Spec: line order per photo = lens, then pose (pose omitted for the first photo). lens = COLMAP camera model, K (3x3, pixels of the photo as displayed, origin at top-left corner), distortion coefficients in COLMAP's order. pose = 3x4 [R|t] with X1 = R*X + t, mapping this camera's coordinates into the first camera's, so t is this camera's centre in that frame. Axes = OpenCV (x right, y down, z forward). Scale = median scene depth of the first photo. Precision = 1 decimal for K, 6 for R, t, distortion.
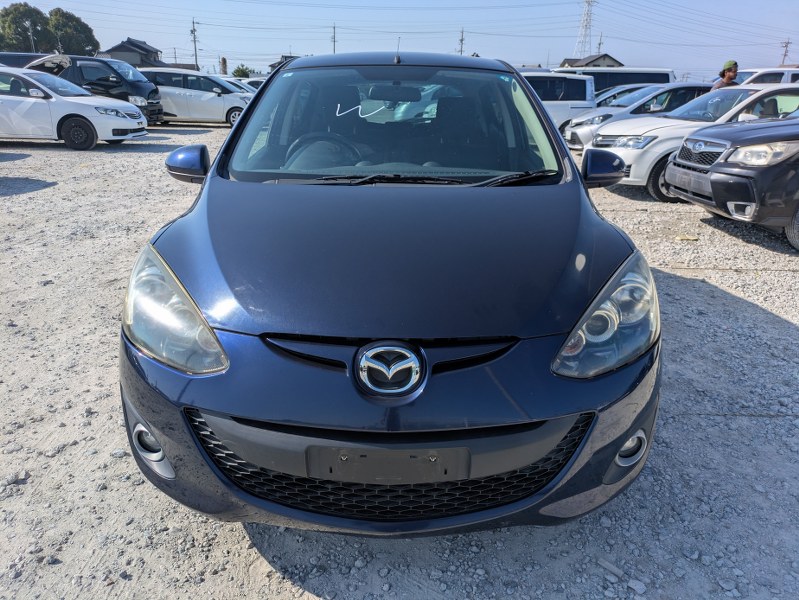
lens RADIAL K [[583.4, 0, 399.5], [0, 583.4, 308.6], [0, 0, 1]] dist [0.029387, -0.022588]
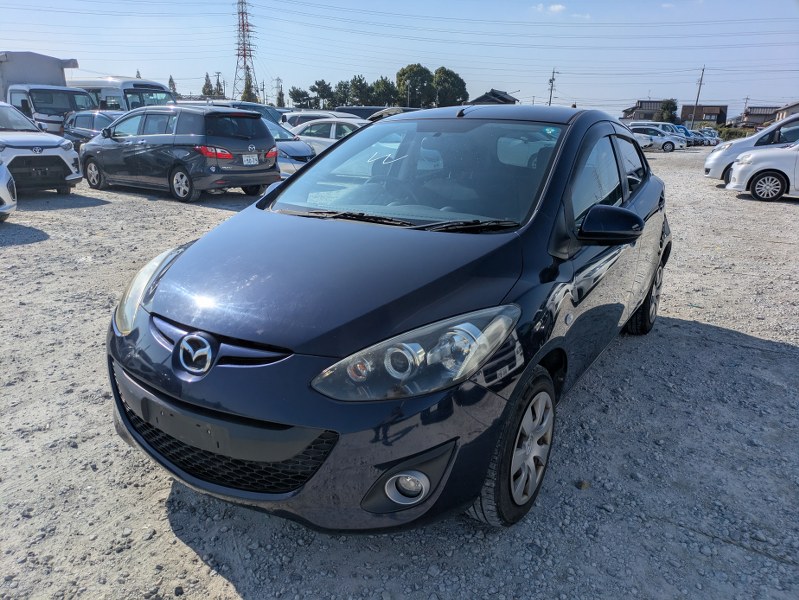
lens RADIAL K [[583.4, 0, 392.8], [0, 583.4, 304.2], [0, 0, 1]] dist [0.029387, -0.022588]
pose [[0.847296, 0.152568, -0.508736, 0.680741], [-0.190554, 0.981406, -0.023046, -0.038578], [0.495761, 0.116469, 0.860614, 0.060087]]
